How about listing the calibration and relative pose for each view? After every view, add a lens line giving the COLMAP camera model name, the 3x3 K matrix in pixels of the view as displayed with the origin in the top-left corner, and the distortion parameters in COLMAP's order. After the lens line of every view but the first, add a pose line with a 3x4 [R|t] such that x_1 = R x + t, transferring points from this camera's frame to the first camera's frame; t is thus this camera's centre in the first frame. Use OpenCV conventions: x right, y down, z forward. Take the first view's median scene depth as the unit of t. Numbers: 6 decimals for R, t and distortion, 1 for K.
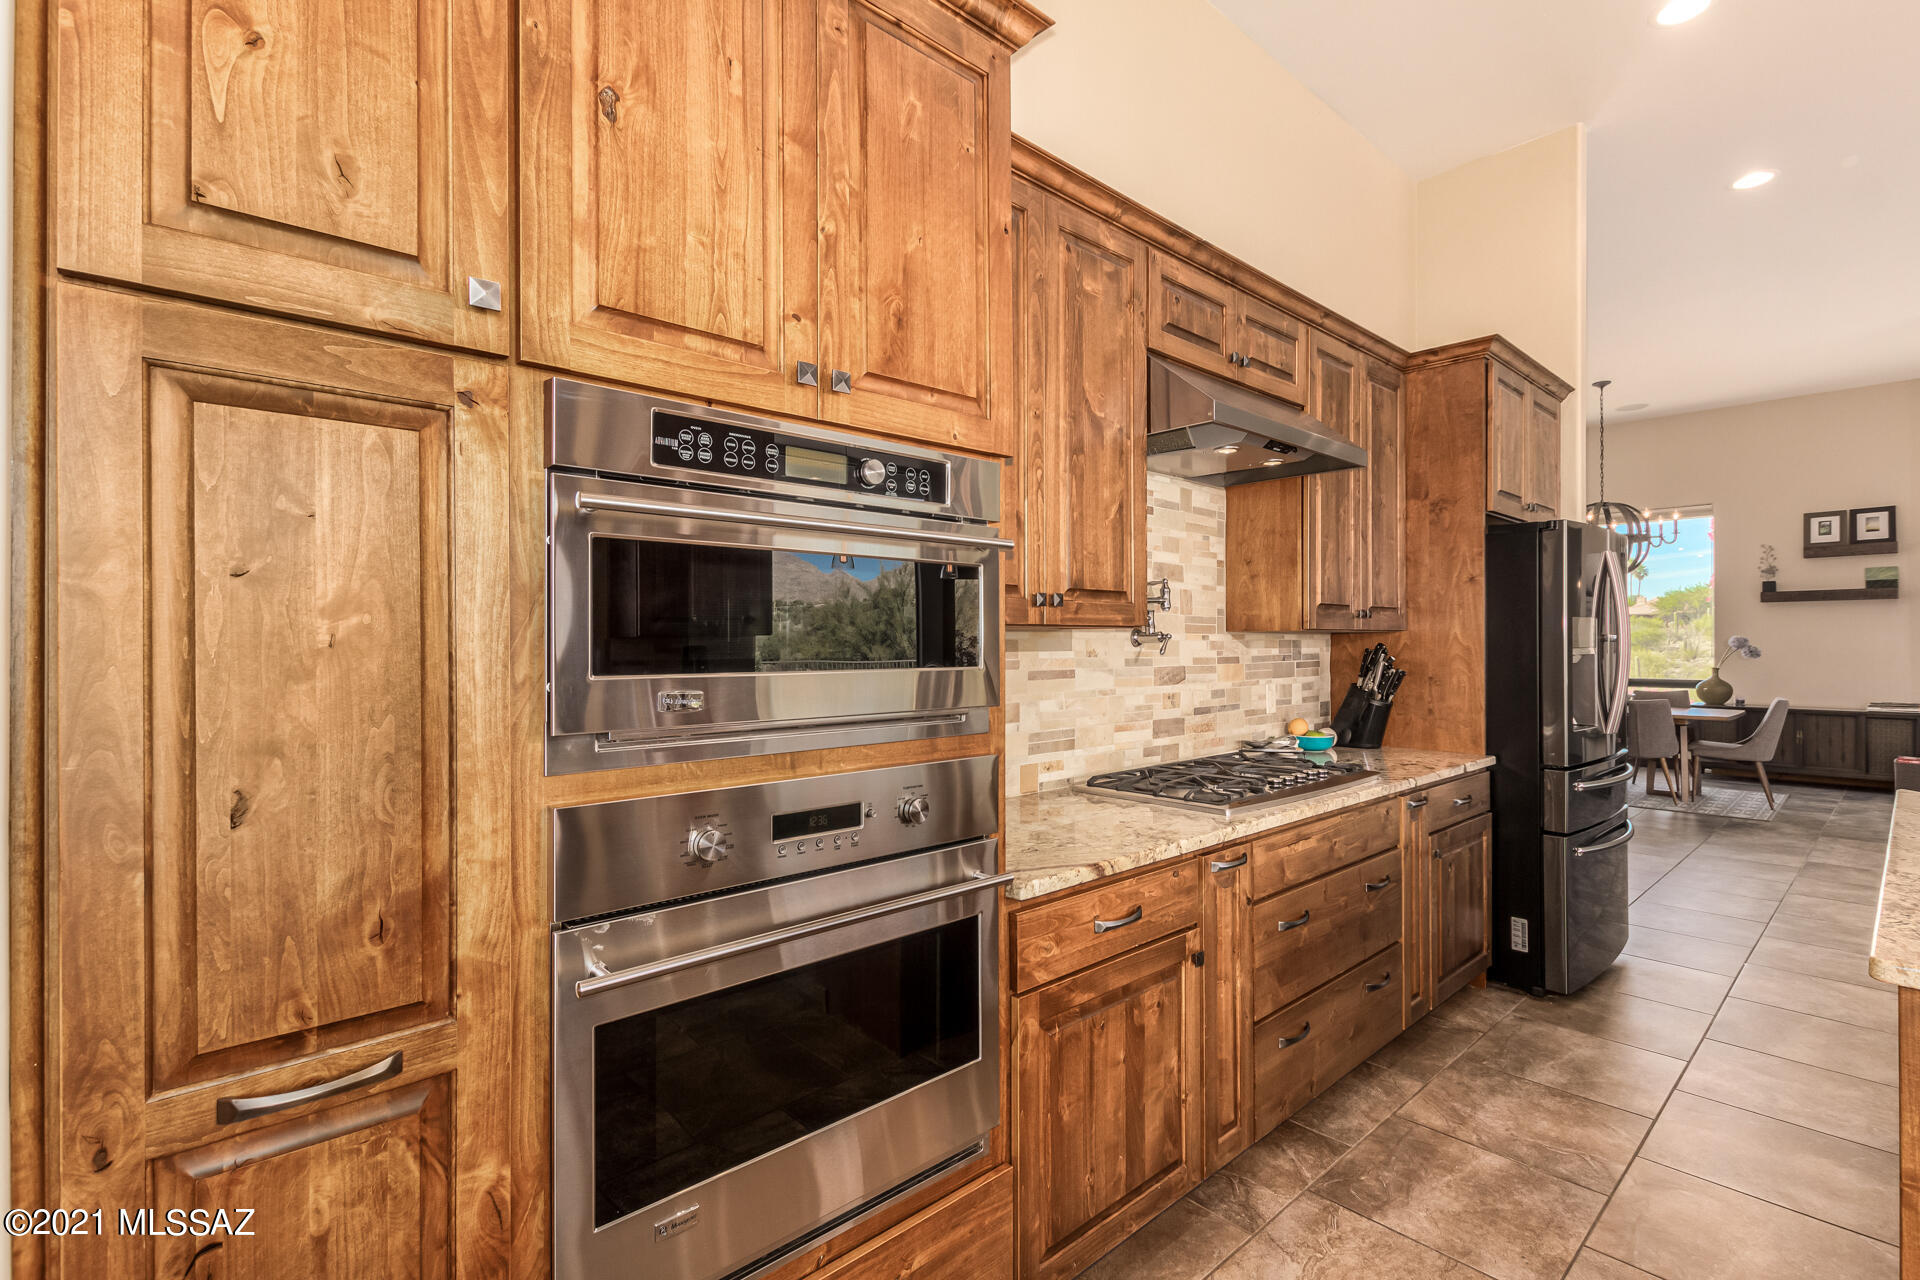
lens RADIAL K [[881.9, 0, 953.4], [0, 881.9, 641.8], [0, 0, 1]] dist [0.003491, -0.000425]
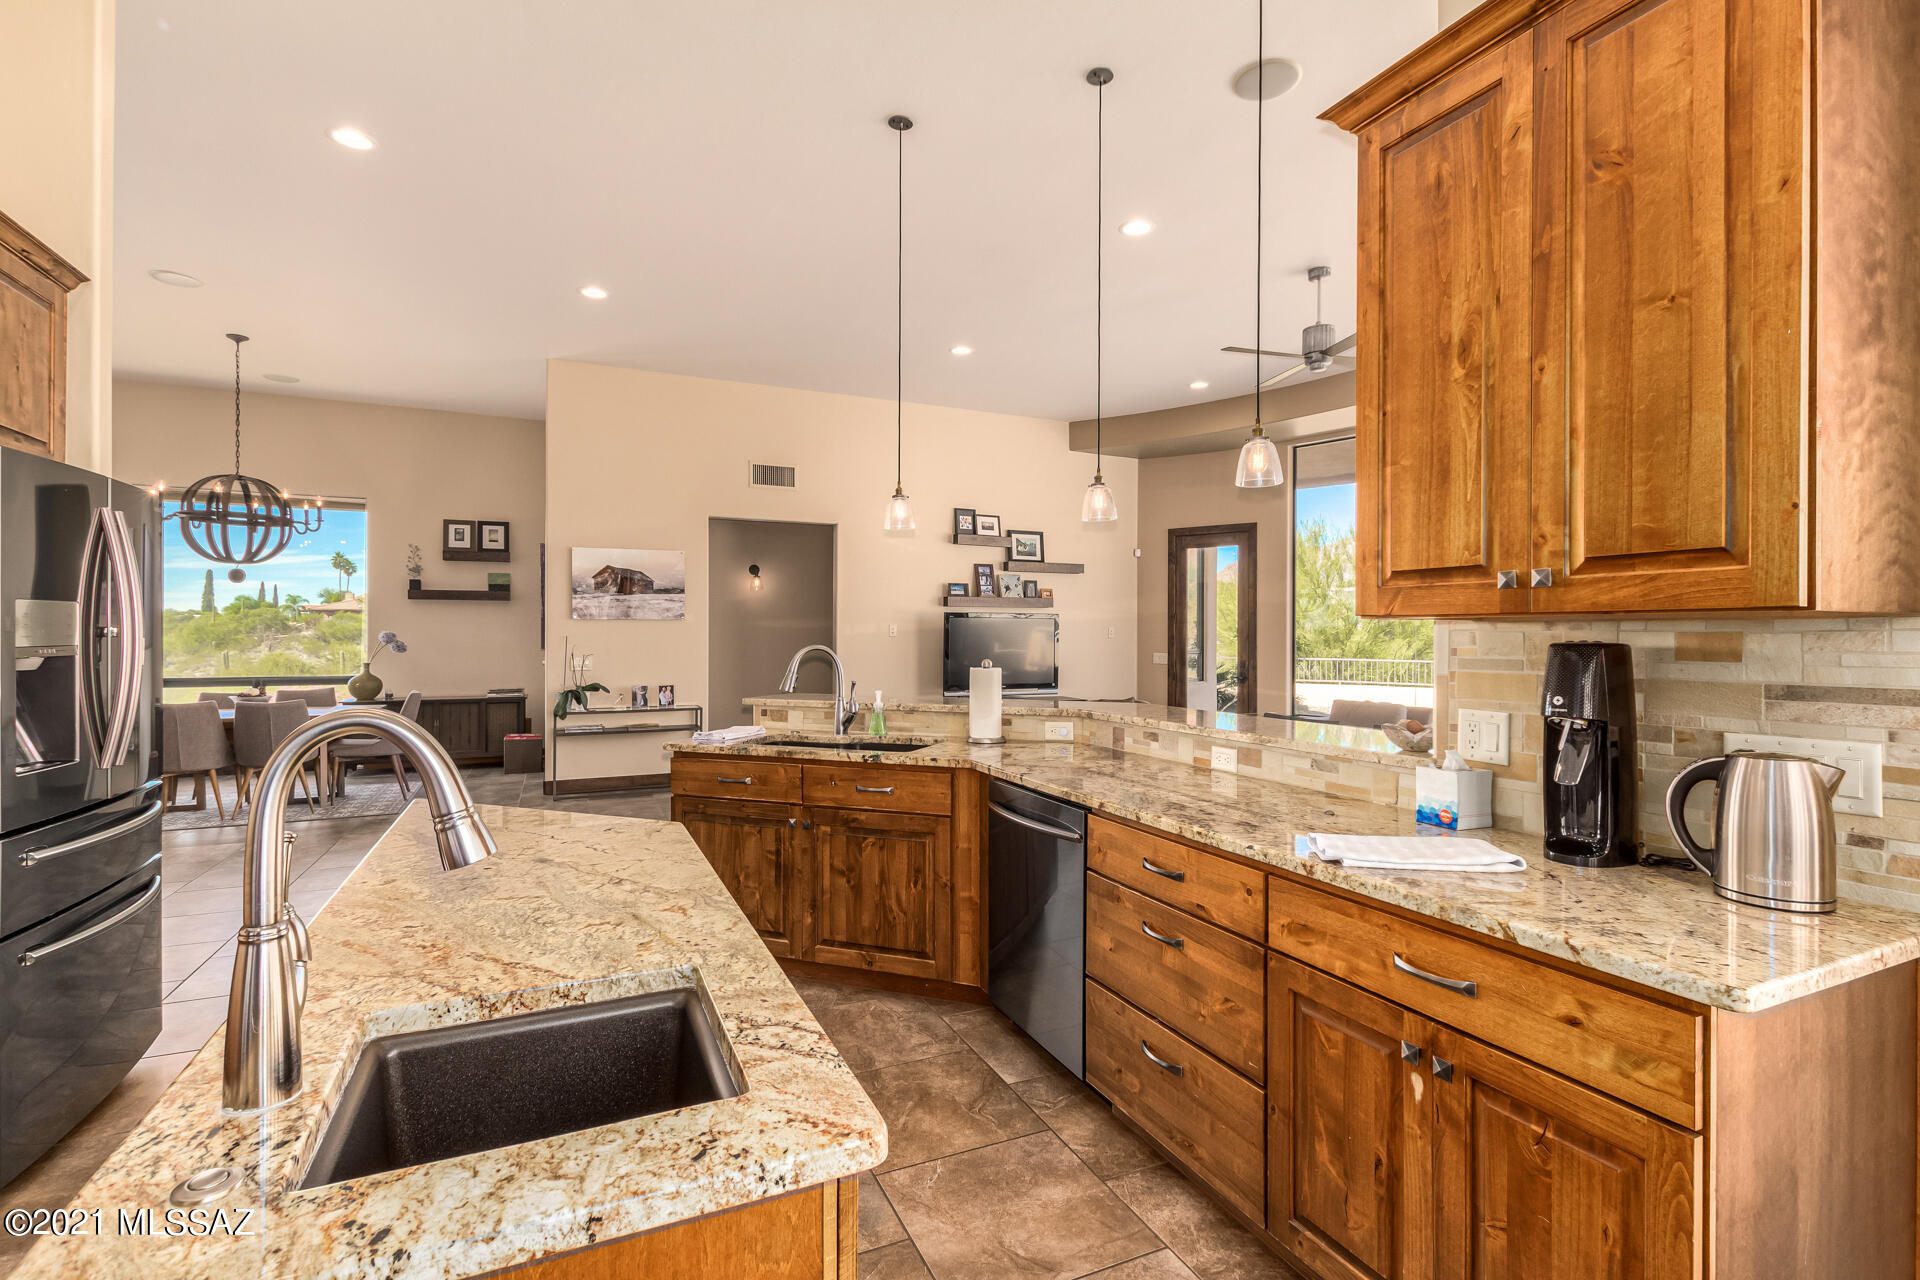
lens RADIAL K [[881.9, 0, 970.6], [0, 881.9, 637.6], [0, 0, 1]] dist [0.003491, -0.000425]
pose [[0.304286, 0.001600, 0.952579, 0.128131], [-0.004257, 0.999991, -0.000319, -0.001641], [-0.952571, -0.003958, 0.304290, 0.051717]]
